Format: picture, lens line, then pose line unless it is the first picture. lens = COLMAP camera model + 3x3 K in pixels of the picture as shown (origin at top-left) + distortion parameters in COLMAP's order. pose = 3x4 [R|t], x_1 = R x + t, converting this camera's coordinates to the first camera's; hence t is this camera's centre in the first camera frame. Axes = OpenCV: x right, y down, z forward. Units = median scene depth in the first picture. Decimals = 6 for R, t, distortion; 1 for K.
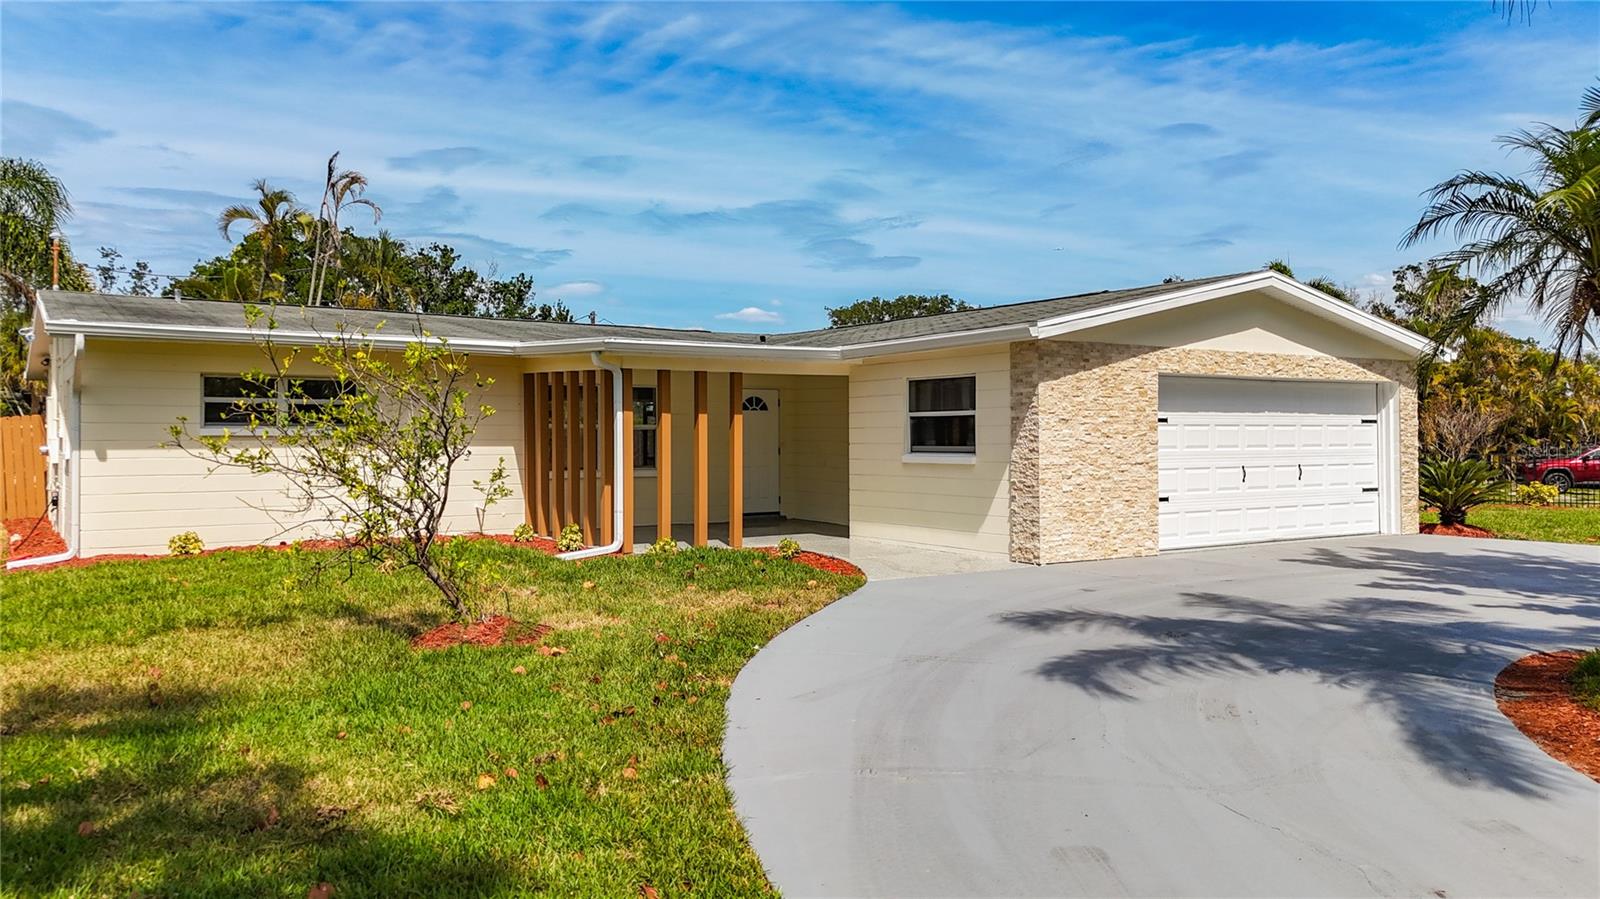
lens RADIAL K [[1150.2, 0, 779.0], [0, 1150.2, 404.1], [0, 0, 1]] dist [0.065414, -0.074590]
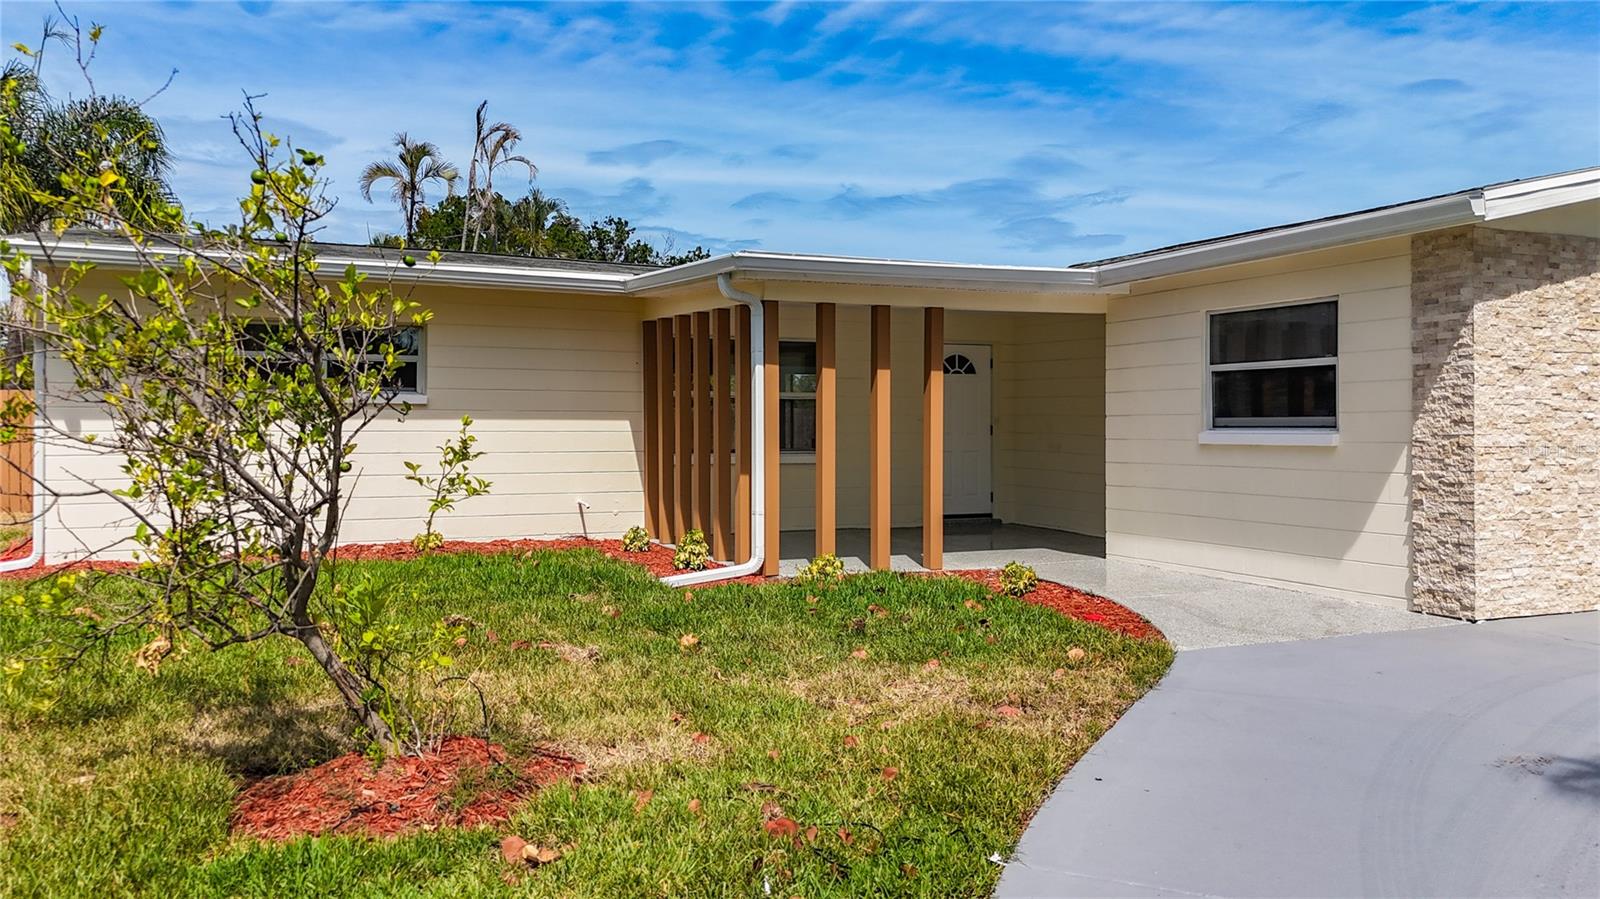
lens RADIAL K [[1121.2, 0, 733.0], [0, 1121.2, 412.6], [0, 0, 1]] dist [-0.003516, 0.001126]
pose [[0.979013, -0.001379, -0.203793, -0.018344], [0.004621, 0.999870, 0.015433, 0.022655], [0.203745, -0.016051, 0.978892, 0.341794]]
